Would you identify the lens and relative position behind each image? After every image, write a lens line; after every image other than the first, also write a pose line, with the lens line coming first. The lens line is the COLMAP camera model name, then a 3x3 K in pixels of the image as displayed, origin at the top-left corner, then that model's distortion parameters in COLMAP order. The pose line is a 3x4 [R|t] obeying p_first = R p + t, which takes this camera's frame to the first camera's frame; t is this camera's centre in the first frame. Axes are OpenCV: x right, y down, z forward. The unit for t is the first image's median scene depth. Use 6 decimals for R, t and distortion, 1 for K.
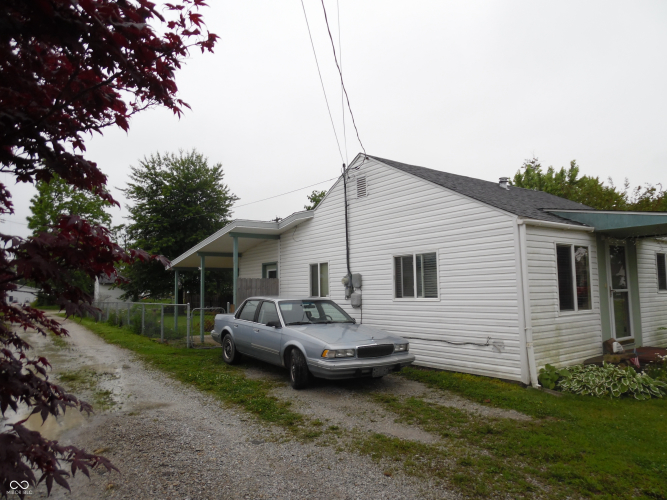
lens RADIAL K [[470.0, 0, 333.7], [0, 470.0, 253.2], [0, 0, 1]] dist [-0.003853, -0.005041]
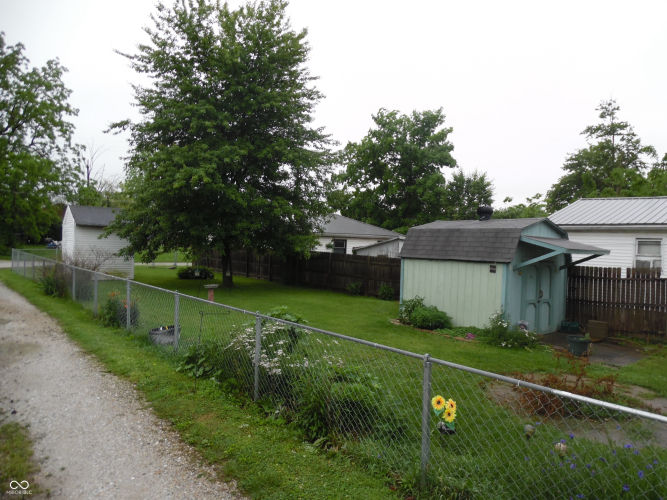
lens RADIAL K [[470.0, 0, 335.0], [0, 470.0, 246.4], [0, 0, 1]] dist [-0.003853, -0.005041]
pose [[0.992905, 0.051473, 0.107190, -0.256496], [-0.061156, 0.994143, 0.089103, 0.020909], [-0.101975, -0.095026, 0.990238, 0.415170]]
